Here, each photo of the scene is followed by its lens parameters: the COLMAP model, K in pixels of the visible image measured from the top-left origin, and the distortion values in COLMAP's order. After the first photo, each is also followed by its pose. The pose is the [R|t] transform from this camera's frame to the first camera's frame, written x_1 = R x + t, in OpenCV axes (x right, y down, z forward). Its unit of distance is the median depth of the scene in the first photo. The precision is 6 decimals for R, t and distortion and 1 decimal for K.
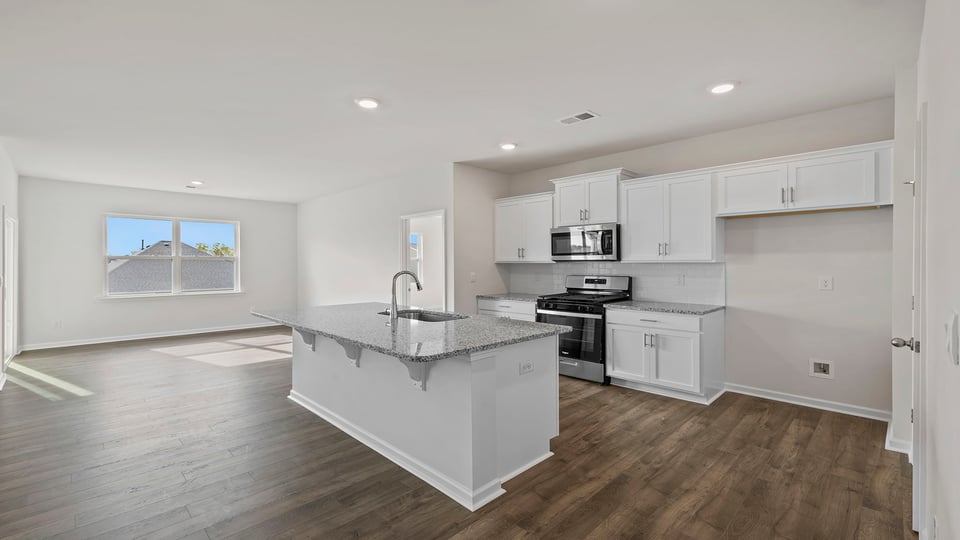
lens RADIAL K [[410.5, 0, 475.4], [0, 410.5, 262.7], [0, 0, 1]] dist [-0.002079, -0.000206]
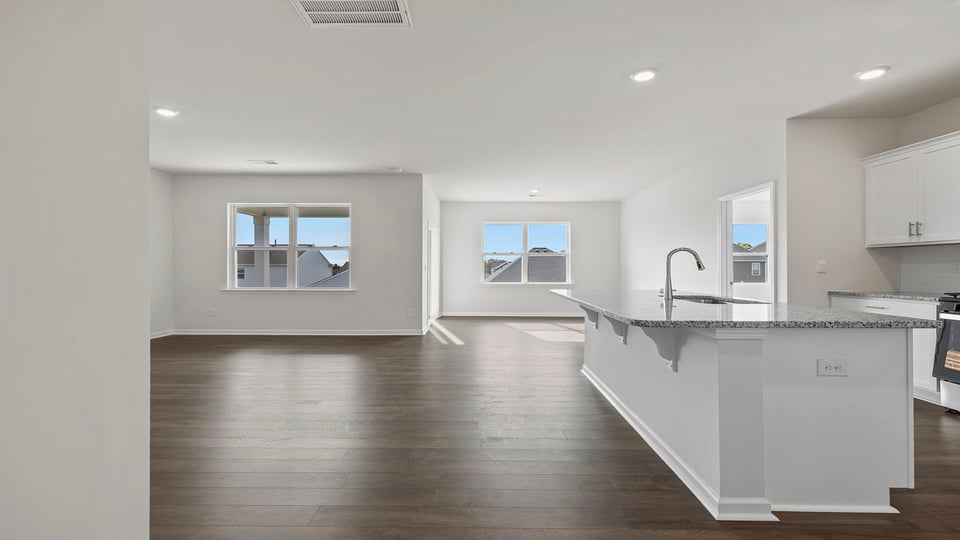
lens RADIAL K [[410.5, 0, 473.2], [0, 410.5, 266.2], [0, 0, 1]] dist [-0.002079, -0.000206]
pose [[0.693548, 0.000923, -0.720410, 0.104566], [-0.000867, 1.000000, 0.000446, 0.040218], [0.720410, 0.000315, 0.693549, 0.030552]]
